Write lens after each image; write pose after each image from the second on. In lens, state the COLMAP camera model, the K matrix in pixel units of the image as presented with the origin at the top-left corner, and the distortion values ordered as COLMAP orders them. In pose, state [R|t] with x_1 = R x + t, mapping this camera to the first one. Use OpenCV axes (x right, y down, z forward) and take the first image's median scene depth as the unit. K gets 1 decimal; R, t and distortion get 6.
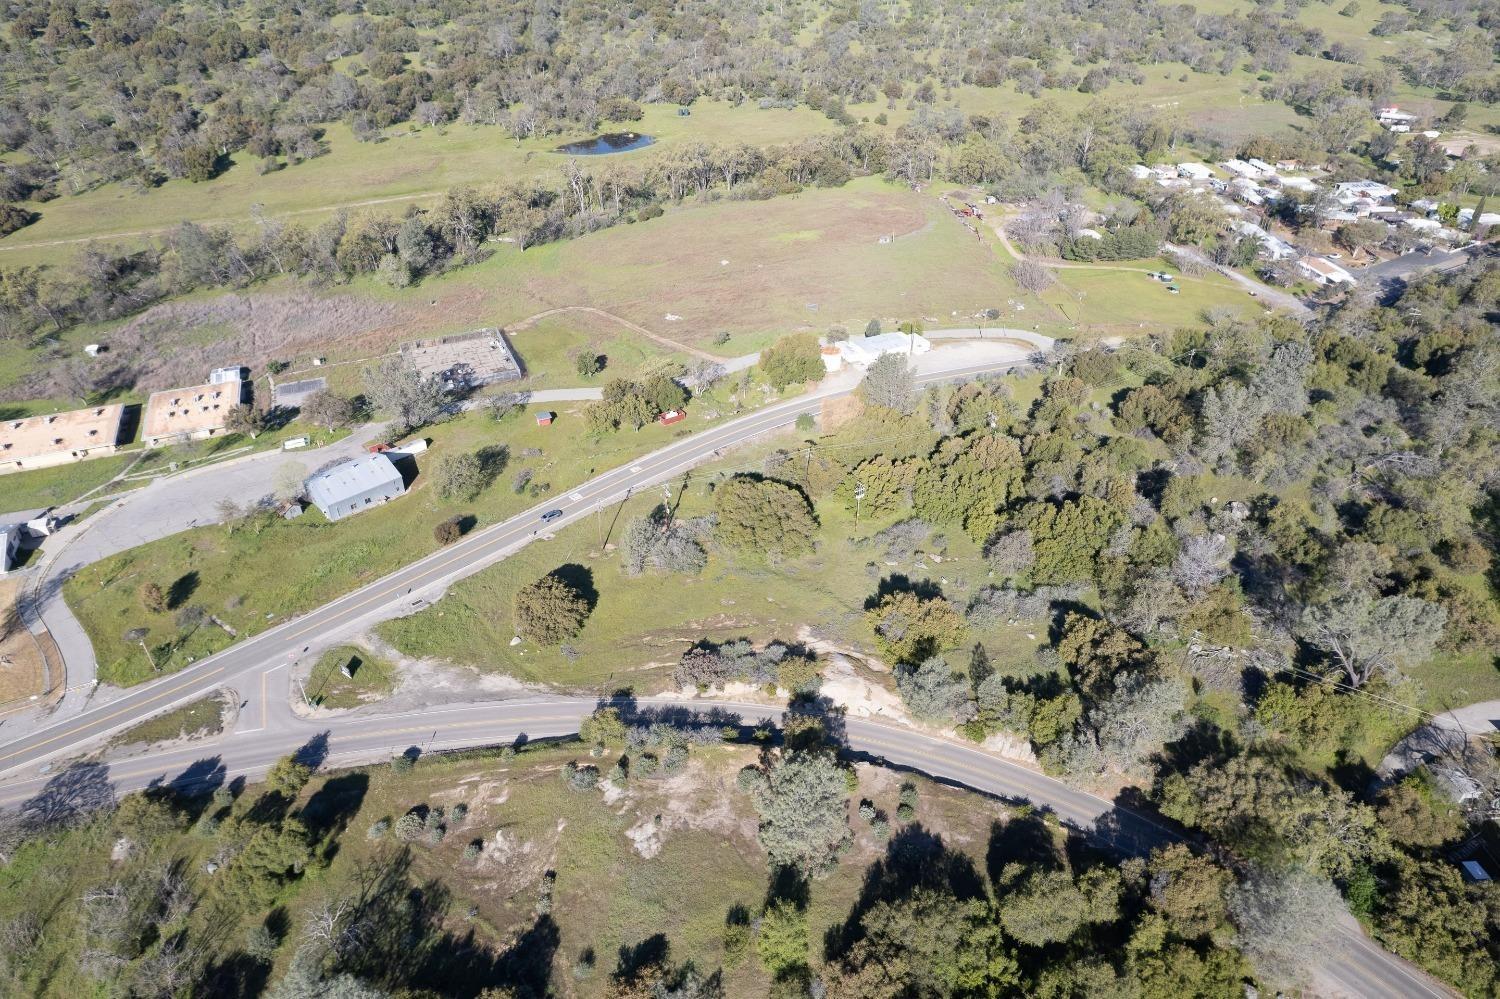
lens RADIAL K [[967.5, 0, 750.0], [0, 967.5, 499.5], [0, 0, 1]] dist [-0.078233, 0.069666]
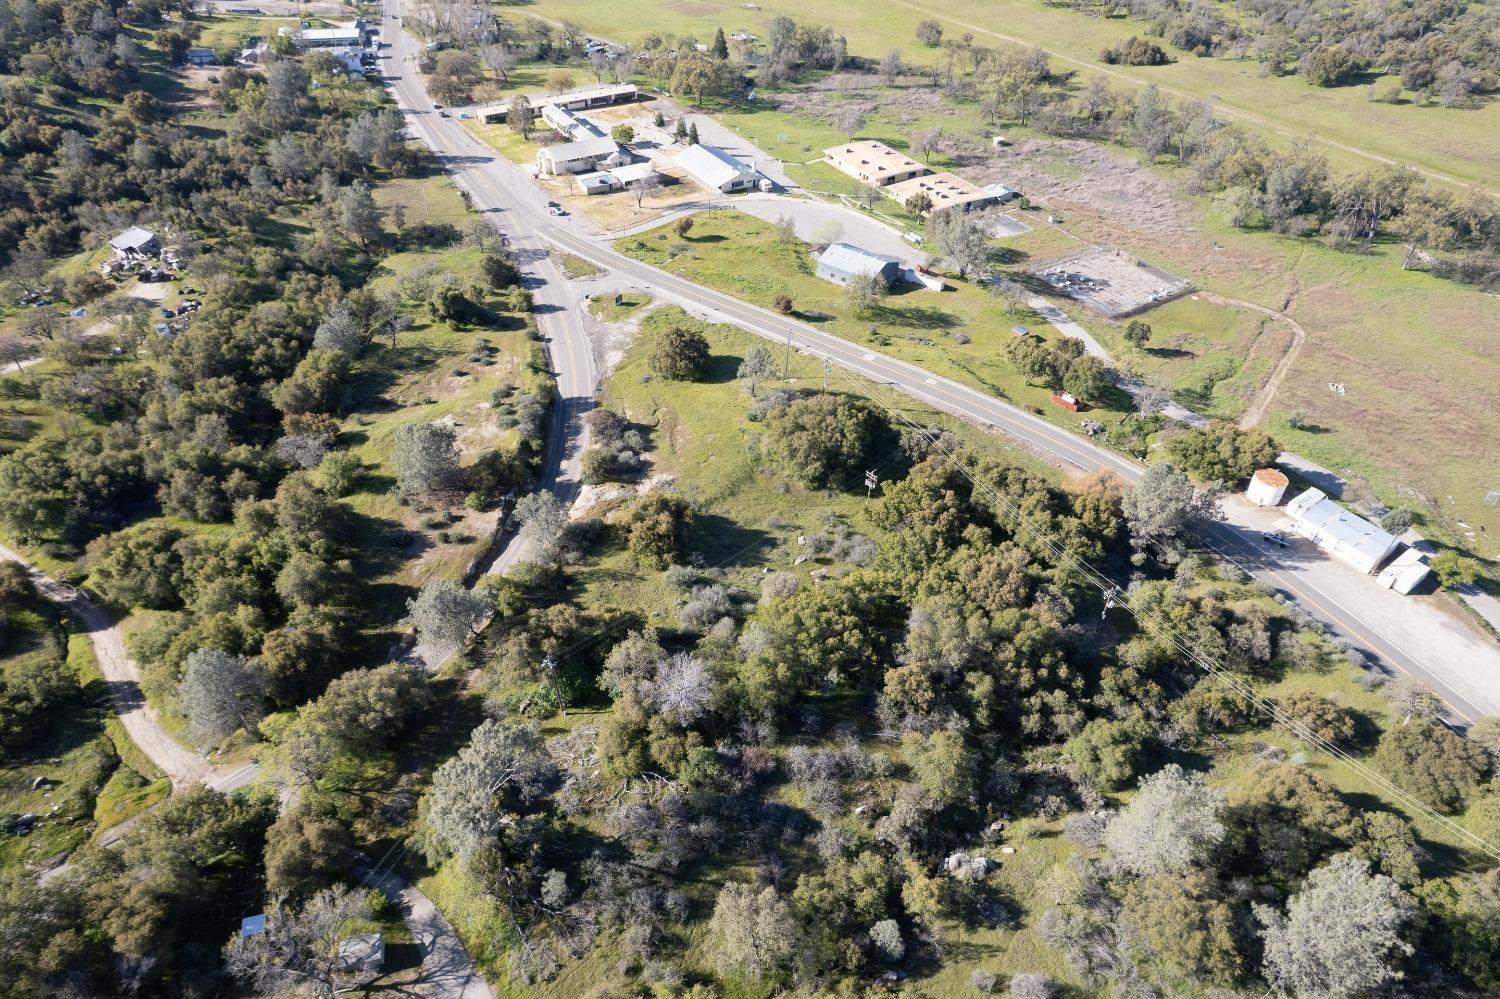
lens RADIAL K [[967.5, 0, 750.0], [0, 967.5, 499.5], [0, 0, 1]] dist [-0.078233, 0.069666]
pose [[0.159401, 0.629995, -0.760064, 0.933081], [-0.573967, 0.685552, 0.447861, -0.391795], [0.803214, 0.364862, 0.470874, 0.607732]]
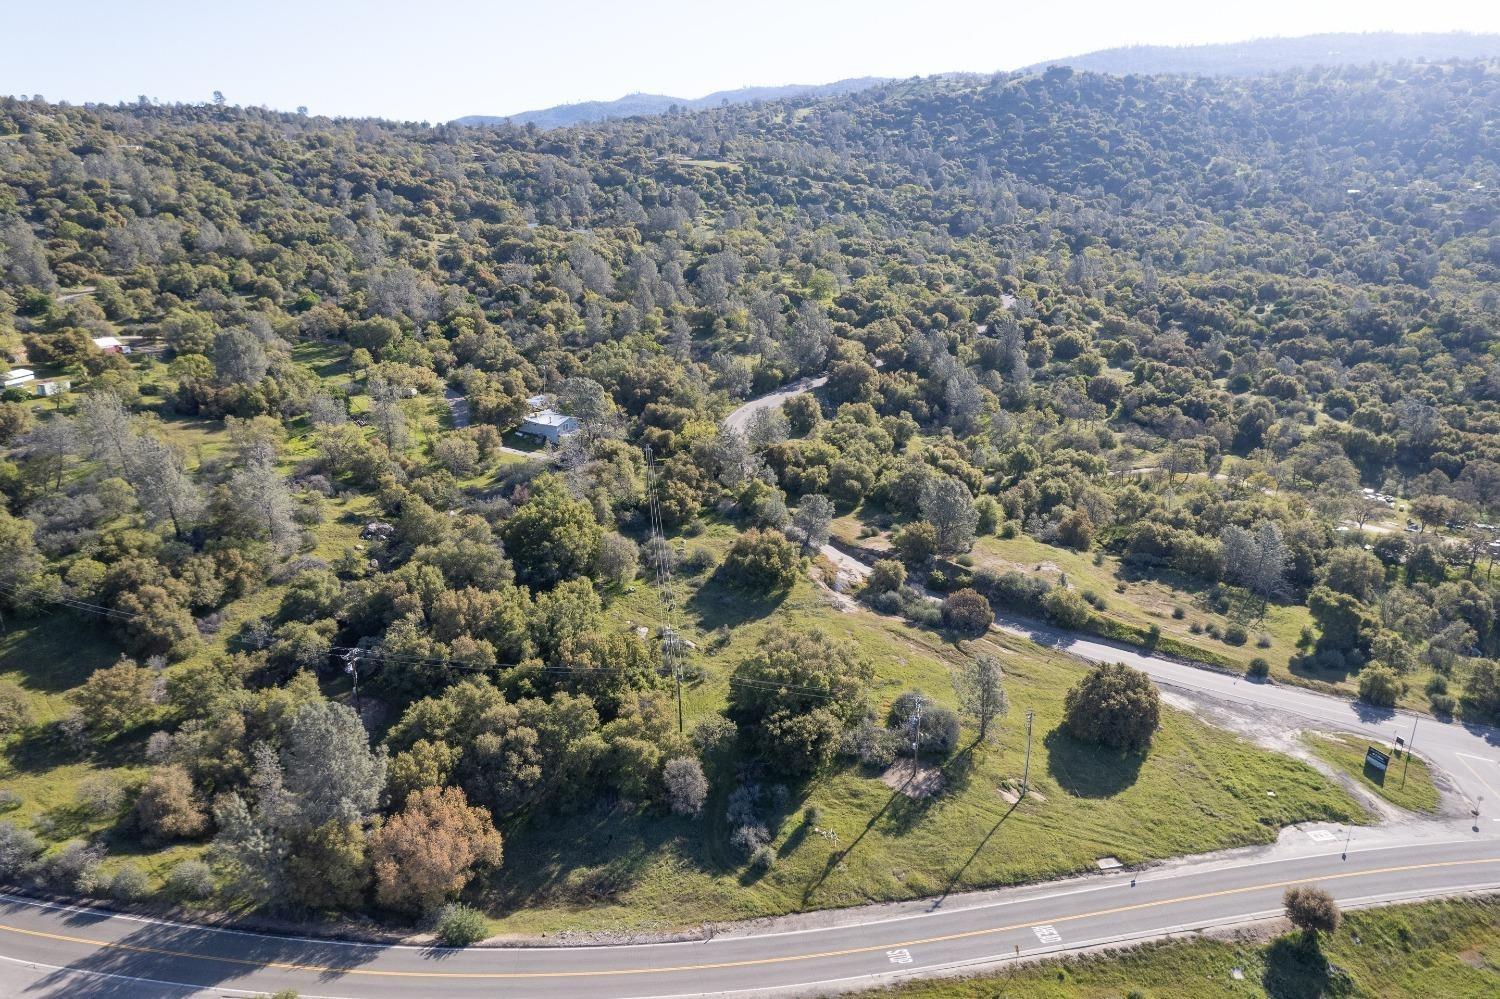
lens RADIAL K [[967.5, 0, 750.0], [0, 967.5, 499.5], [0, 0, 1]] dist [-0.078233, 0.069666]
pose [[-0.859771, -0.166935, 0.482625, -0.328363], [0.270403, 0.652895, 0.707538, -0.693381], [-0.433217, 0.738824, -0.516200, 1.533818]]
